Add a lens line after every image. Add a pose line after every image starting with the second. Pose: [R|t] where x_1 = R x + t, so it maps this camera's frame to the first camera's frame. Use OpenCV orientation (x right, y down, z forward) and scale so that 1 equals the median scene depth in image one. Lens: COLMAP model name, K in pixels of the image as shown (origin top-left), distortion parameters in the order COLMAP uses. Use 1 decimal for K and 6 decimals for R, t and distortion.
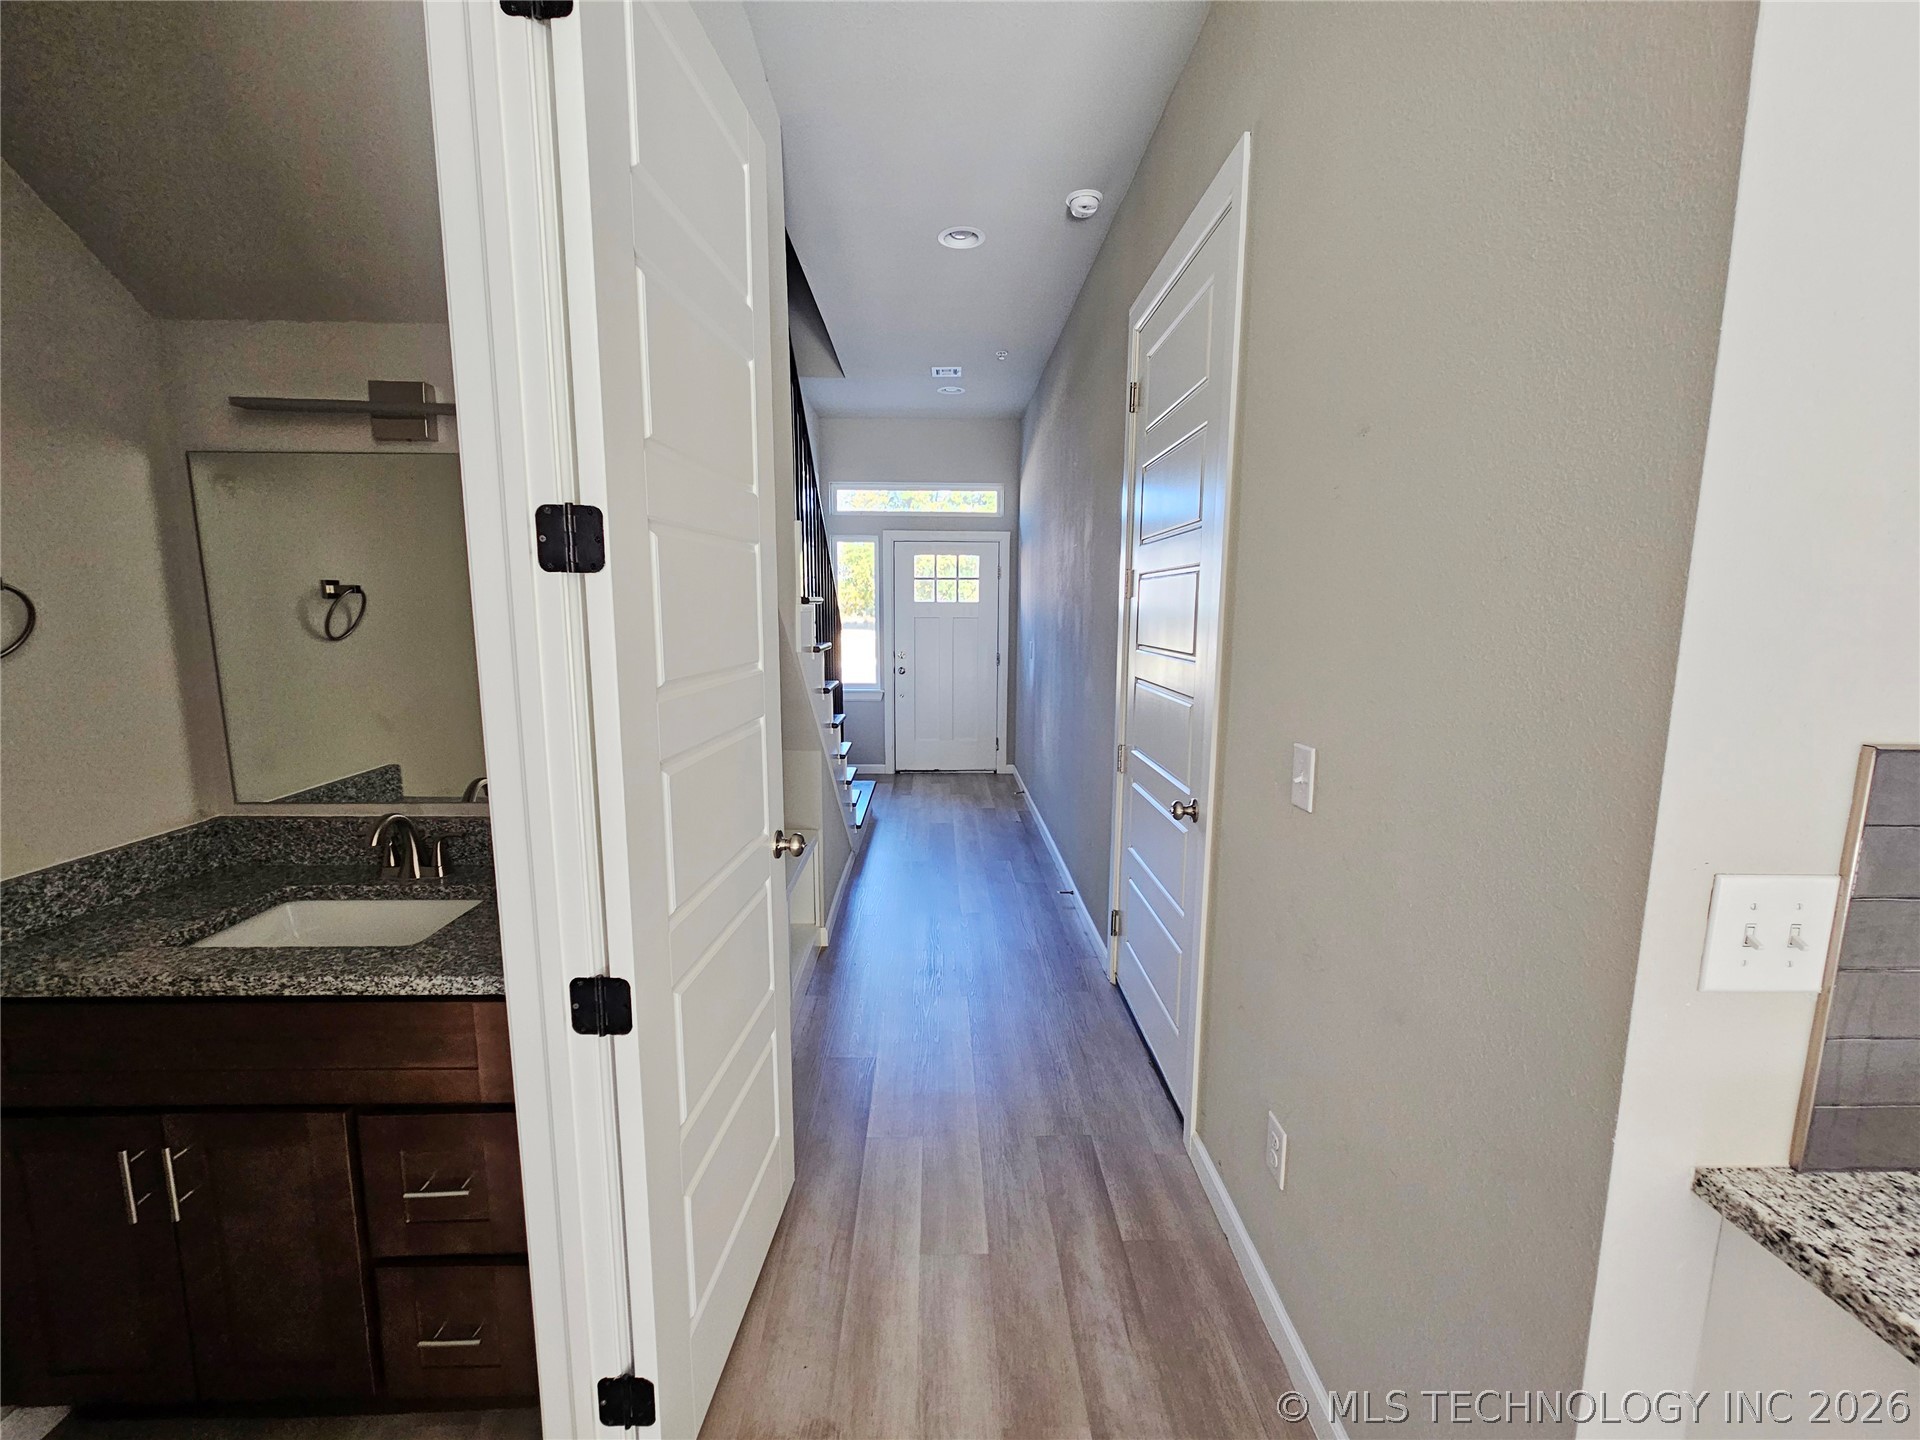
lens RADIAL K [[808.3, 0, 956.1], [0, 808.3, 720.7], [0, 0, 1]] dist [-0.000210, 0.001591]
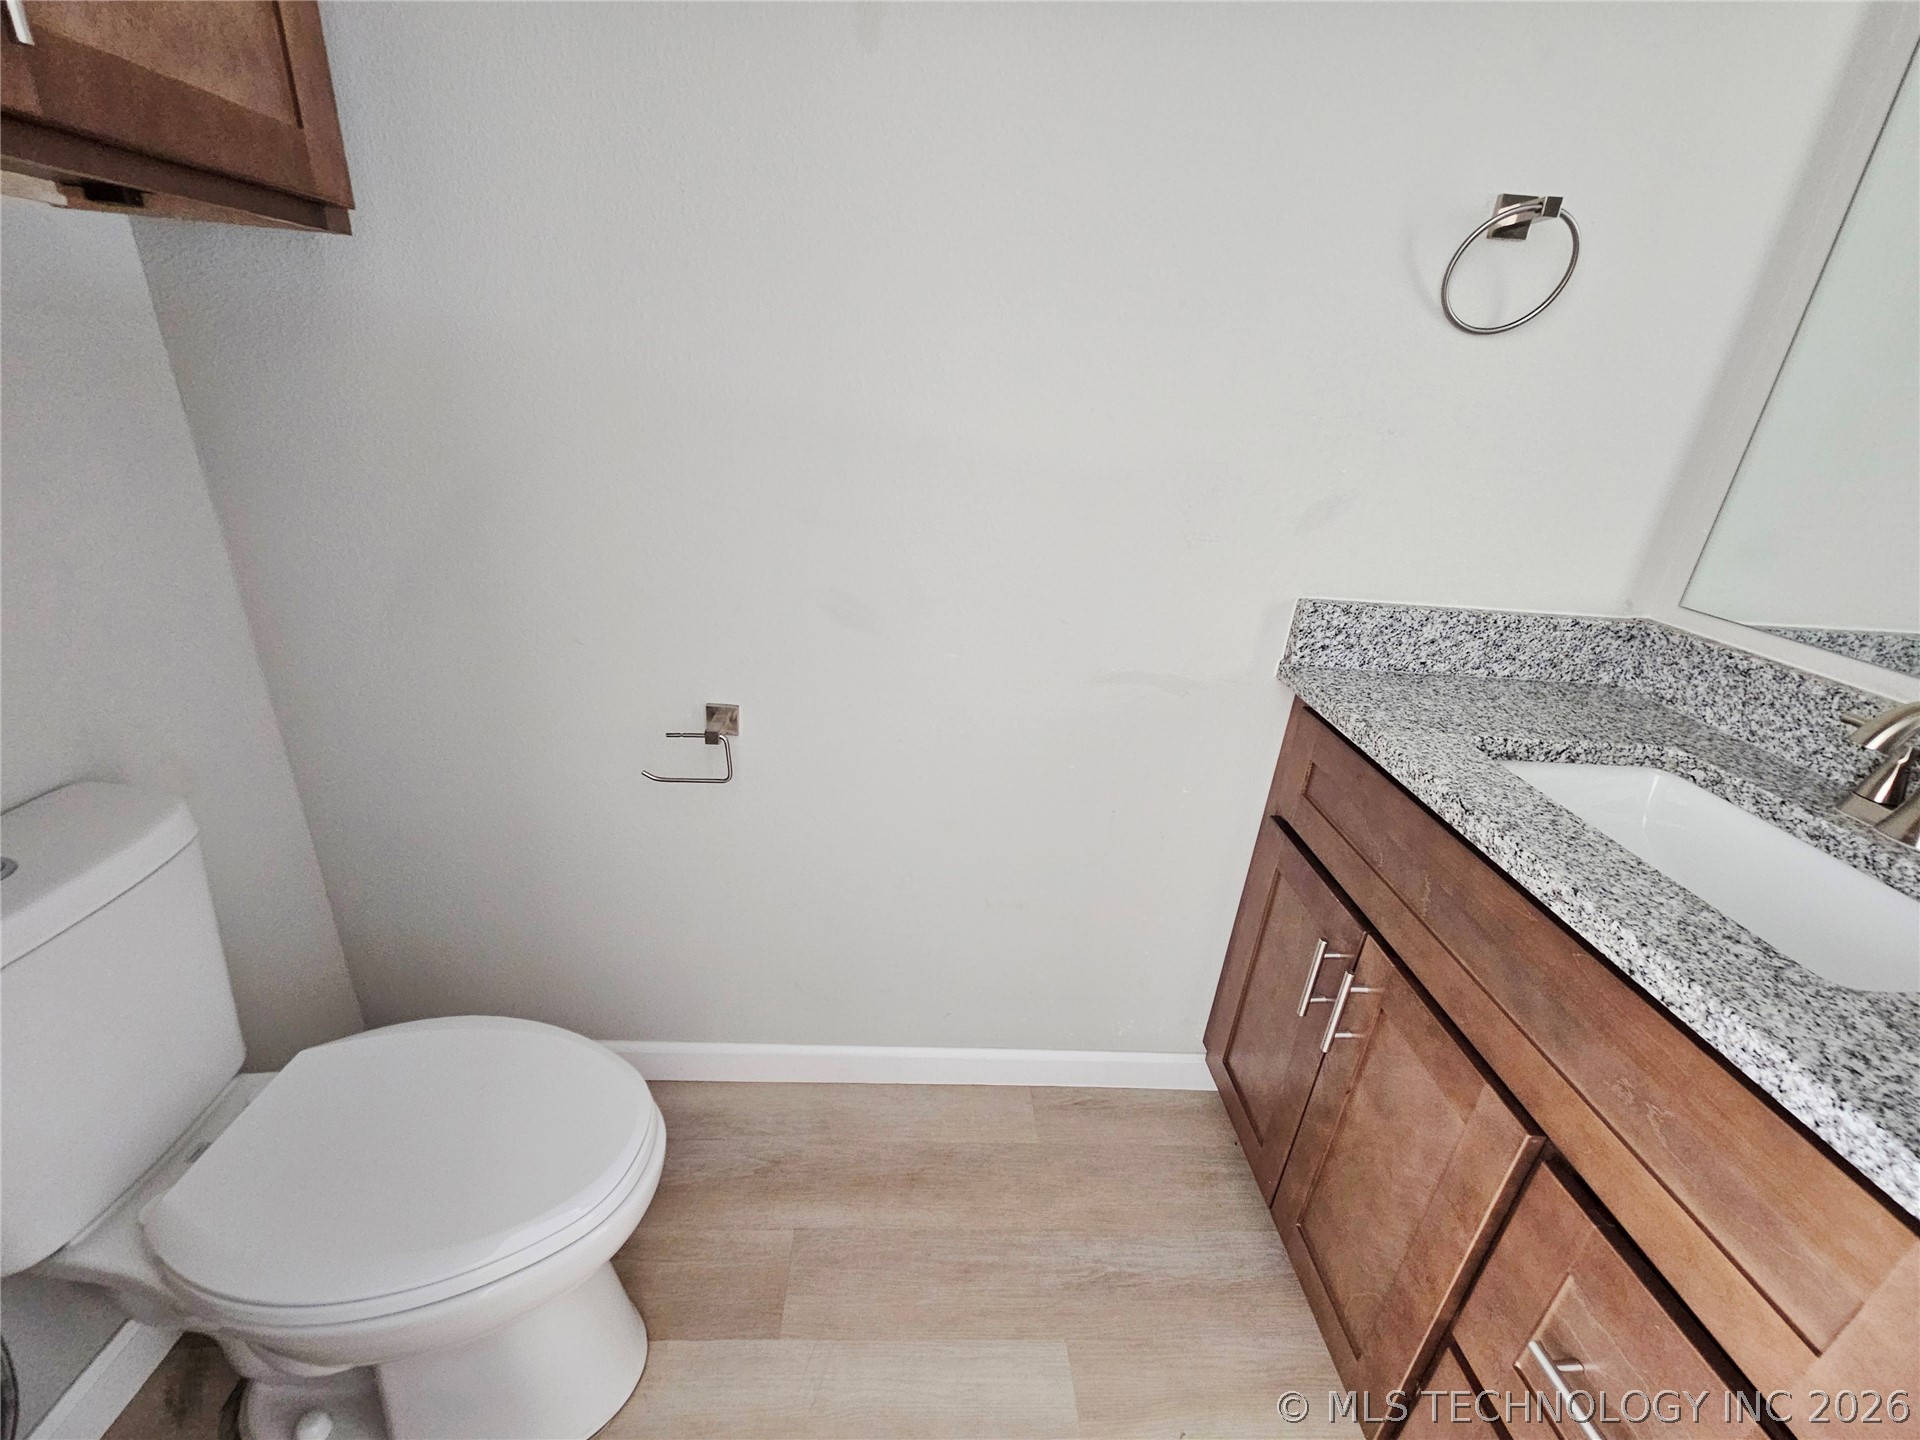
lens RADIAL K [[808.3, 0, 959.1], [0, 808.3, 717.7], [0, 0, 1]] dist [-0.000210, 0.001591]
pose [[0.051392, 0.394062, -0.917646, -0.336587], [-0.226372, 0.899540, 0.373609, 0.087253], [0.972684, 0.188529, 0.135434, 0.433224]]
